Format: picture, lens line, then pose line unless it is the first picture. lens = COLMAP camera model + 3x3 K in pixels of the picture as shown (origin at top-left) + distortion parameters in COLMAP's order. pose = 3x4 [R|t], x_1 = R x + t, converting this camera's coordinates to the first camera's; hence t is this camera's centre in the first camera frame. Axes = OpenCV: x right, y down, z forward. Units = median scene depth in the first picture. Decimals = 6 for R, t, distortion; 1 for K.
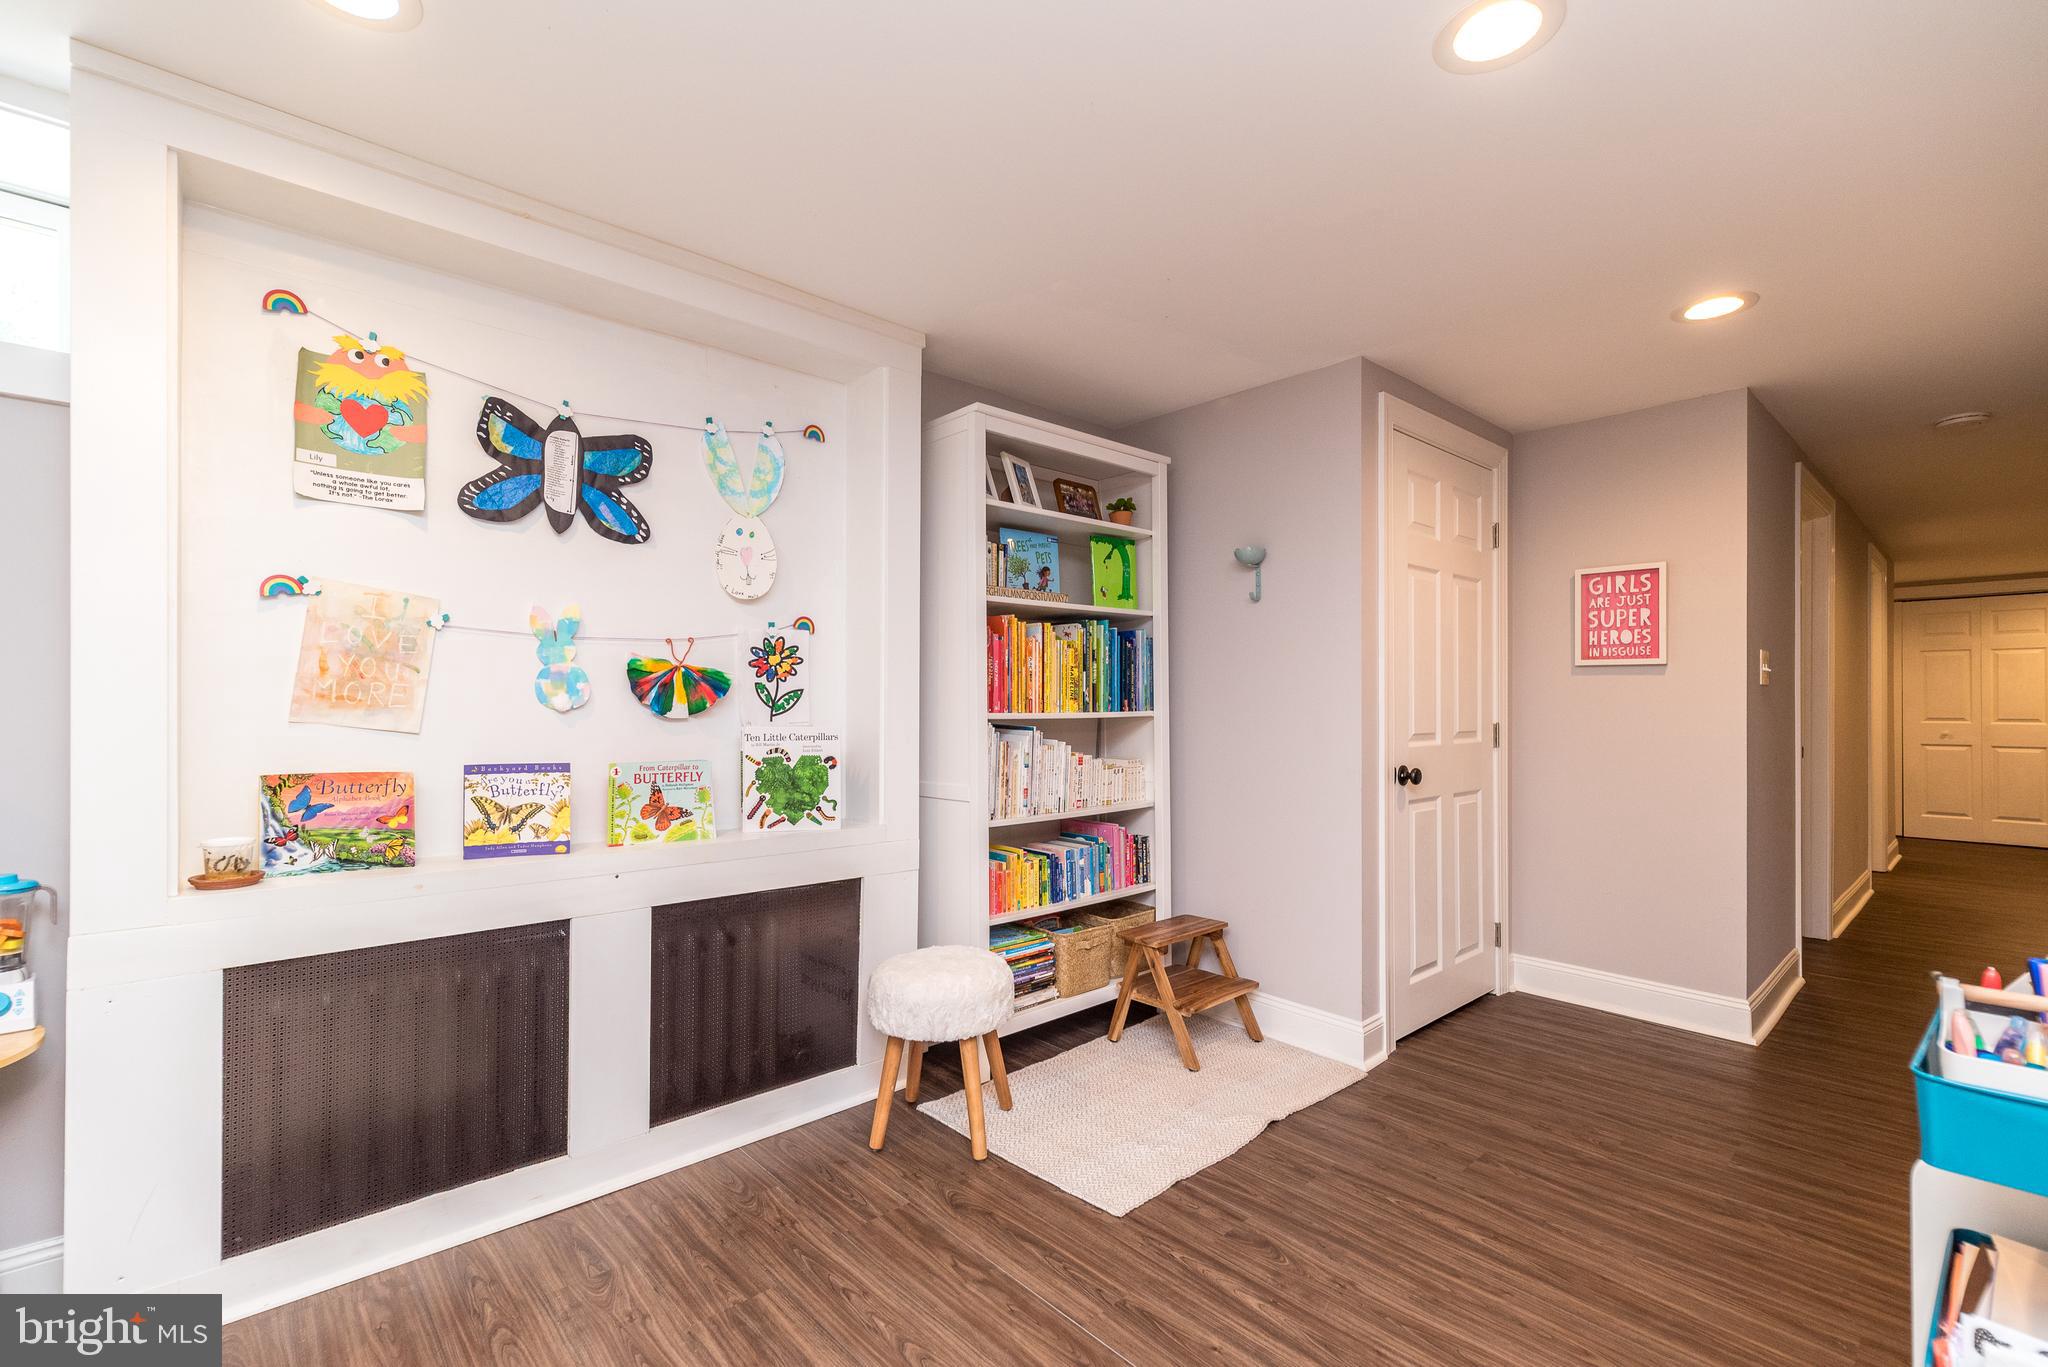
lens RADIAL K [[893.6, 0, 1023.7], [0, 893.6, 703.6], [0, 0, 1]] dist [0.003501, 0.000135]
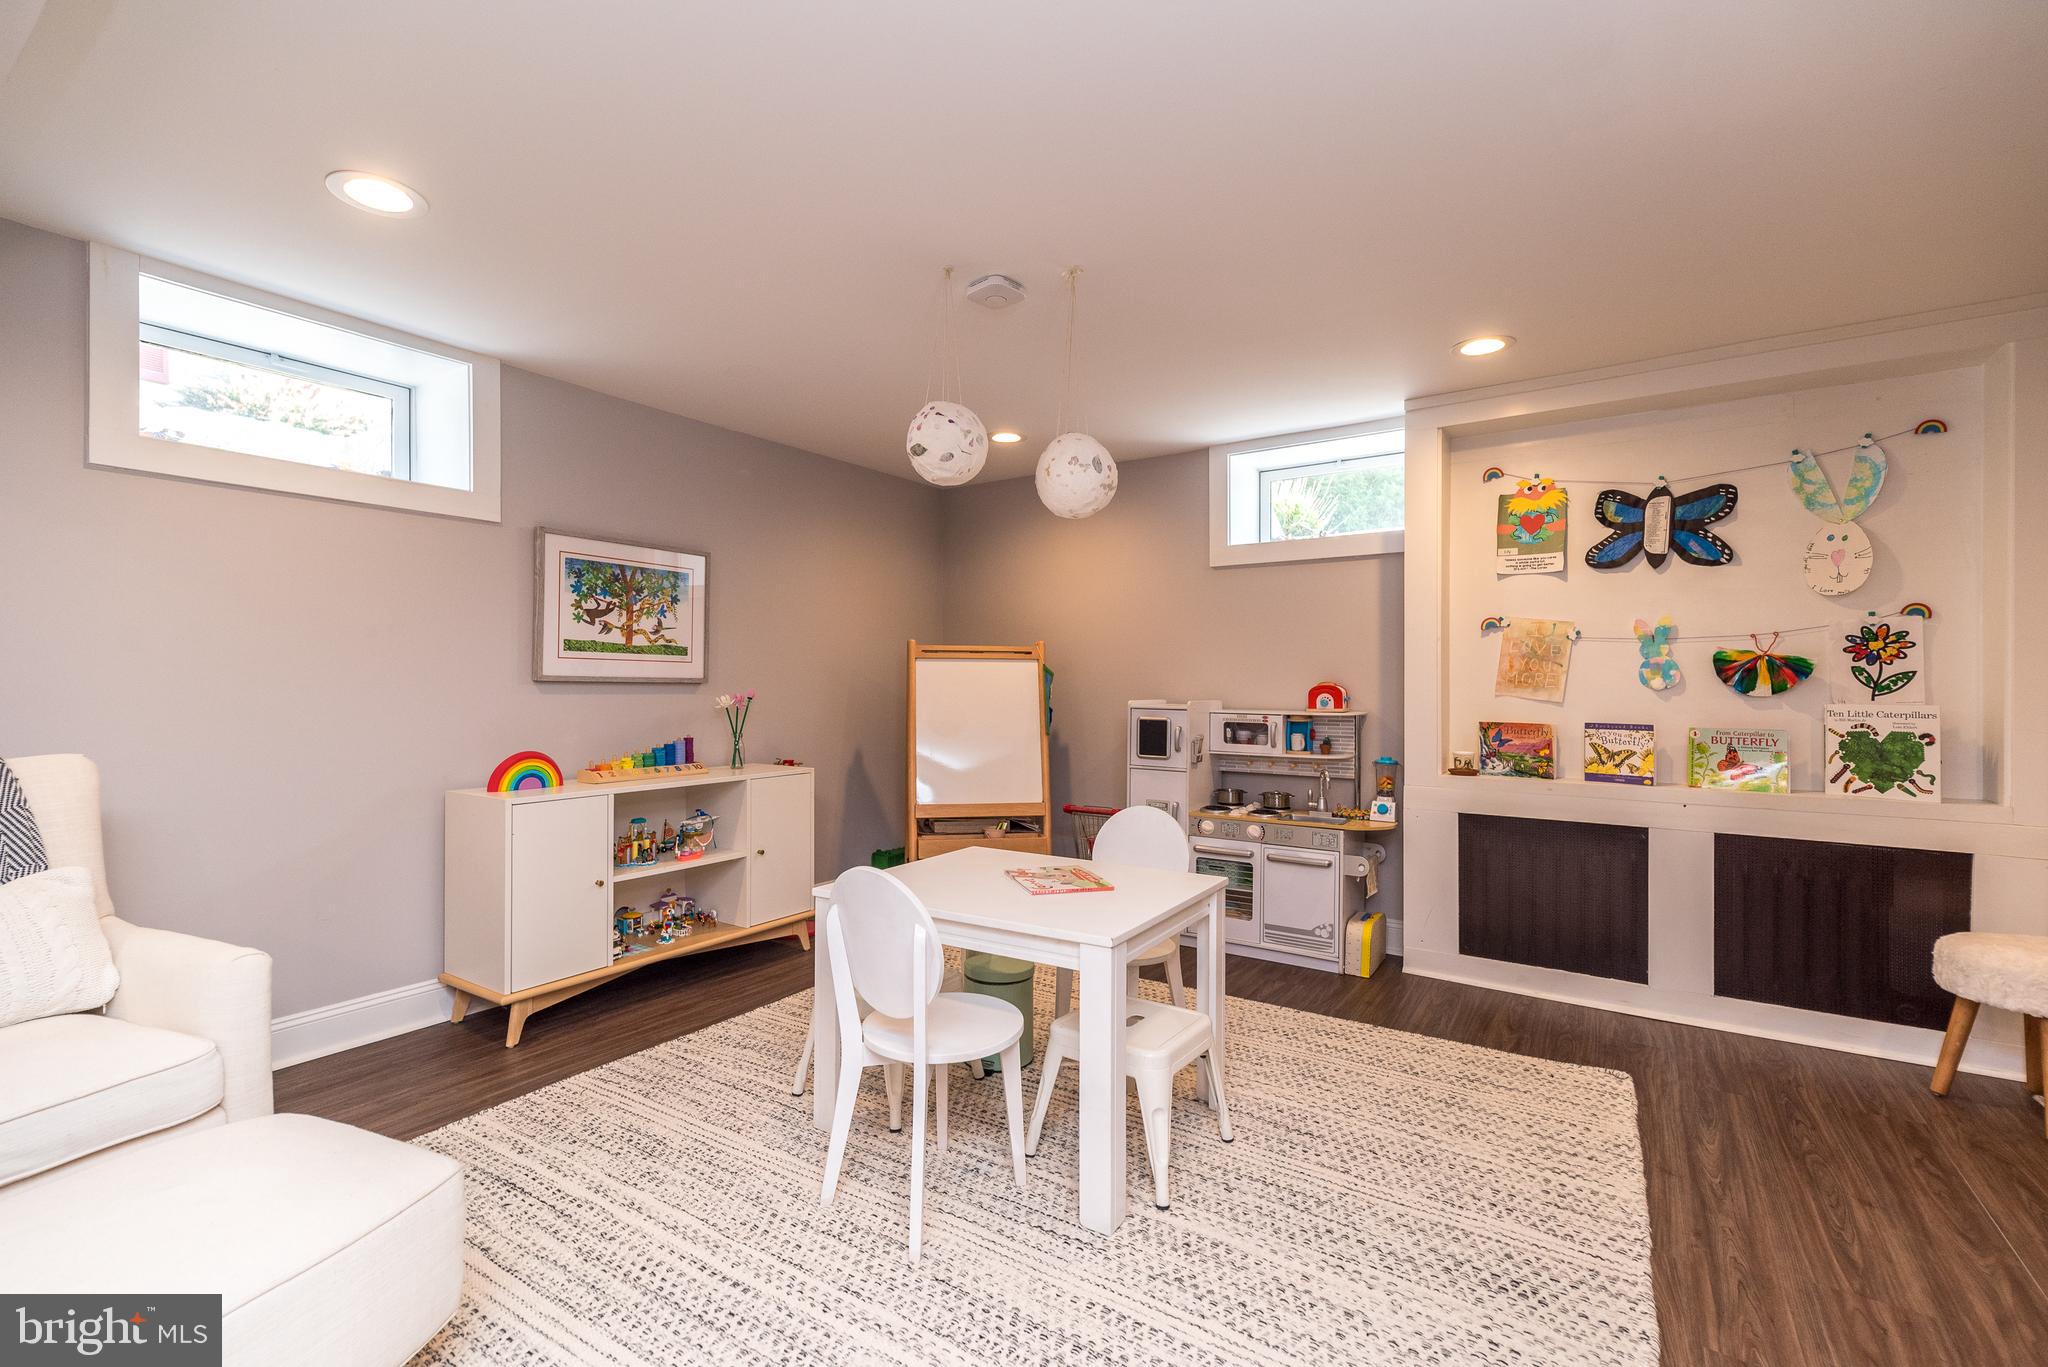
lens RADIAL K [[891.6, 0, 1028.8], [0, 891.6, 679.8], [0, 0, 1]] dist [0.005298, 0.000616]
pose [[0.246788, -0.009455, -0.969023, 0.628091], [-0.000156, 0.999952, -0.009797, 0.005797], [0.969069, 0.002569, 0.246775, -0.344295]]
